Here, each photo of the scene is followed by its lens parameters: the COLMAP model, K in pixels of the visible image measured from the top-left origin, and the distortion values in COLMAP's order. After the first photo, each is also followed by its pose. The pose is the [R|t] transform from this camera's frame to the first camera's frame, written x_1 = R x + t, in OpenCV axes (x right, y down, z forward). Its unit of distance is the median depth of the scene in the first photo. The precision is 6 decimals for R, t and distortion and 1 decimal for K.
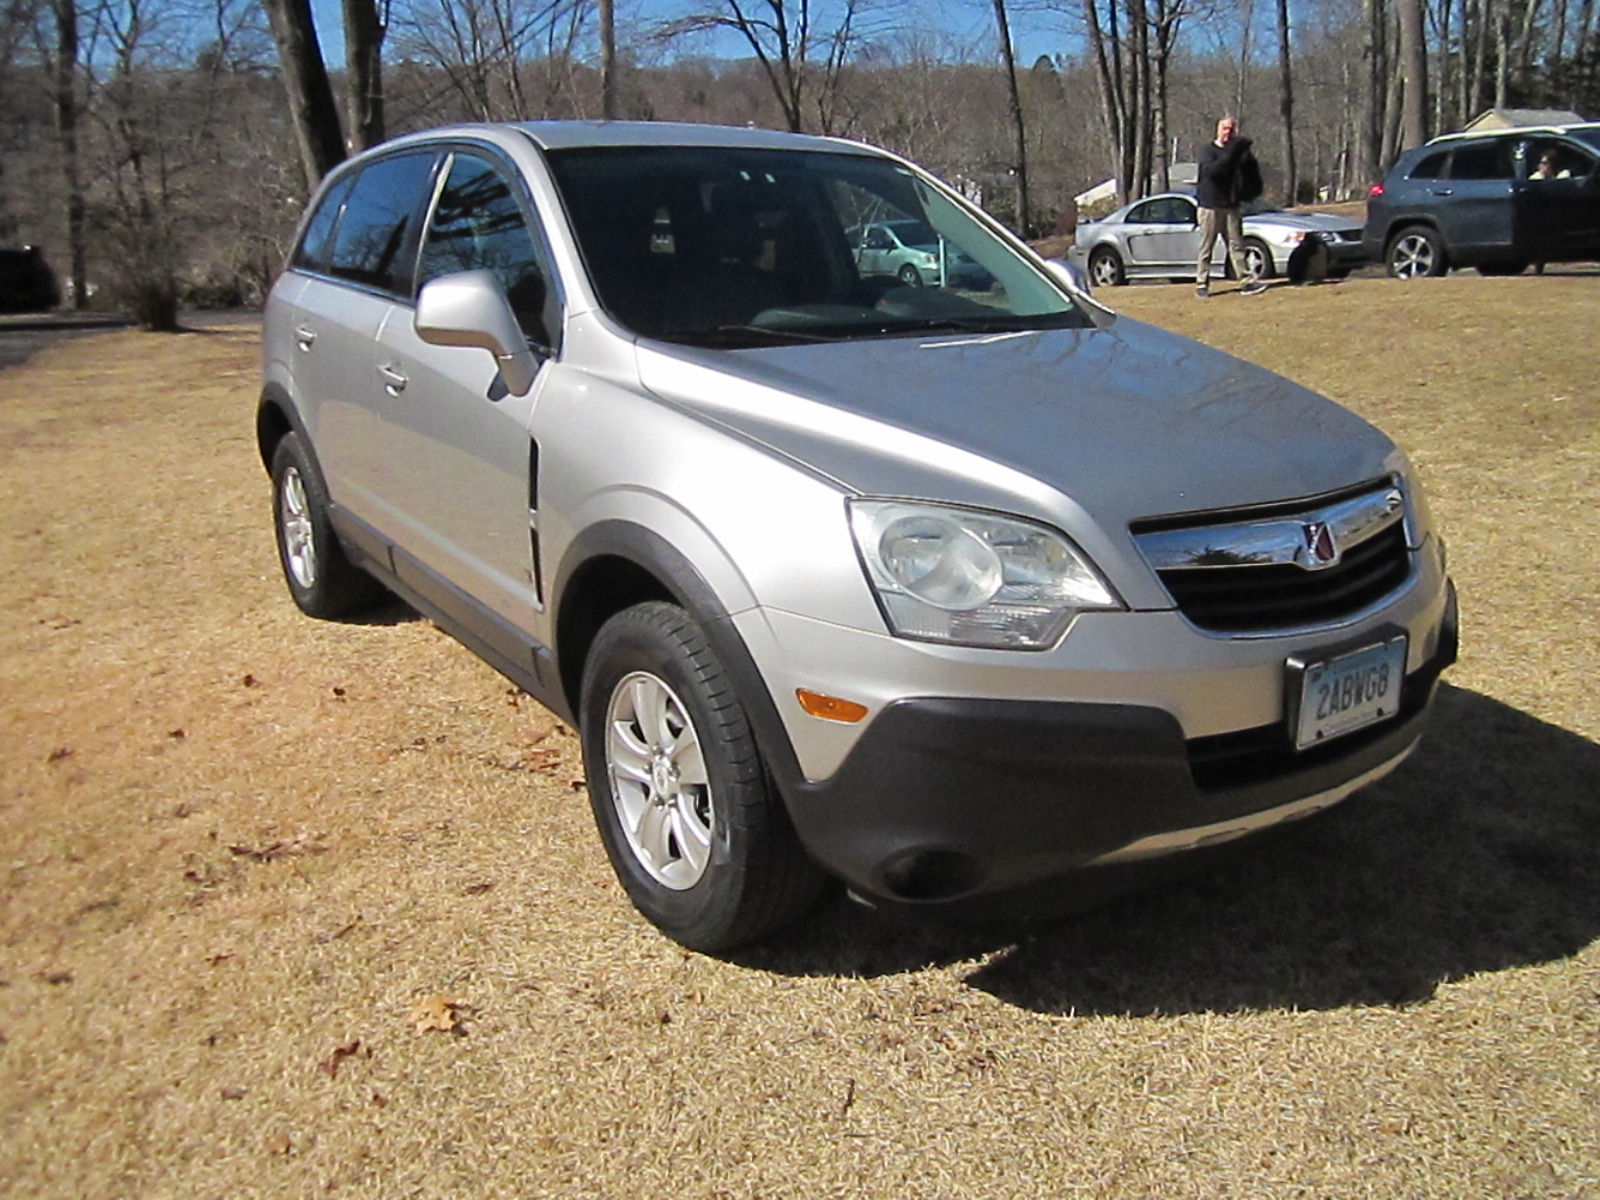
lens RADIAL K [[1317.1, 0, 809.3], [0, 1317.1, 602.4], [0, 0, 1]] dist [-0.067314, 0.034209]
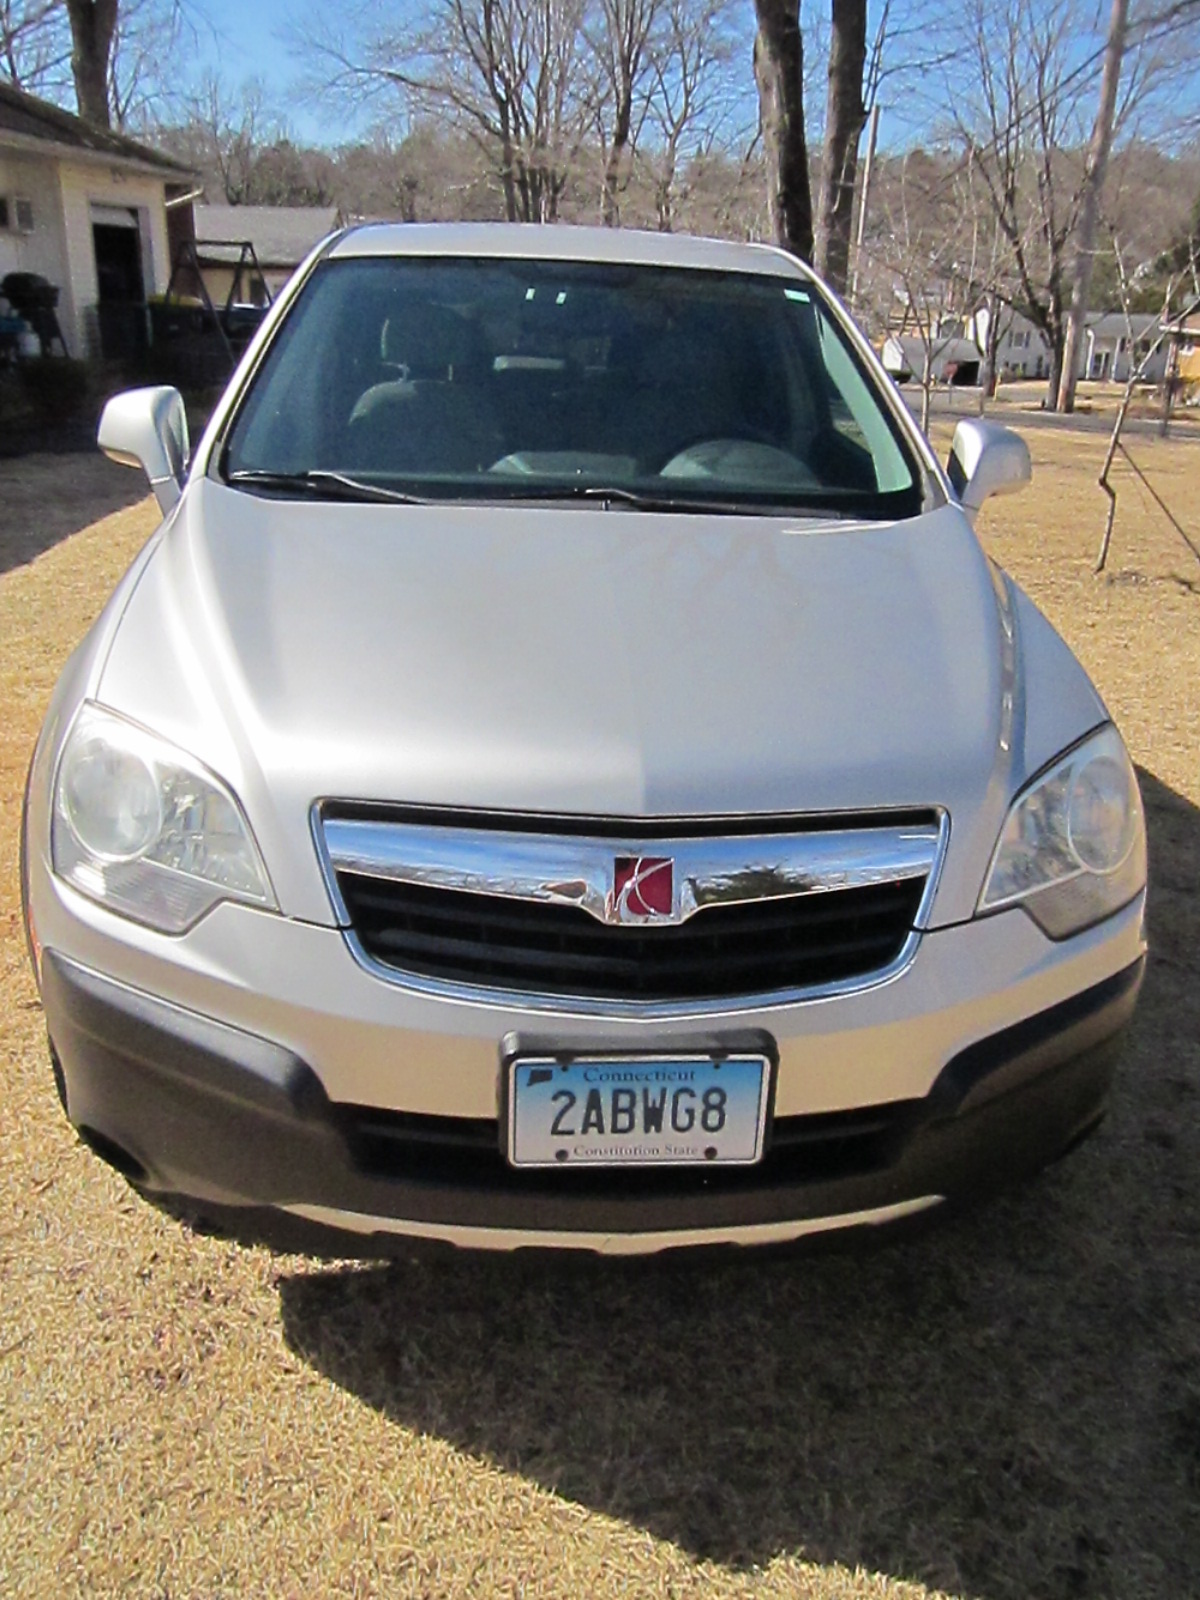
lens RADIAL K [[1317.1, 0, 597.9], [0, 1317.1, 795.6], [0, 0, 1]] dist [-0.067314, 0.034209]
pose [[0.864621, 0.217649, -0.452835, 0.648820], [-0.185622, 0.975911, 0.114640, -0.160954], [0.466878, -0.015064, 0.884193, 0.374724]]
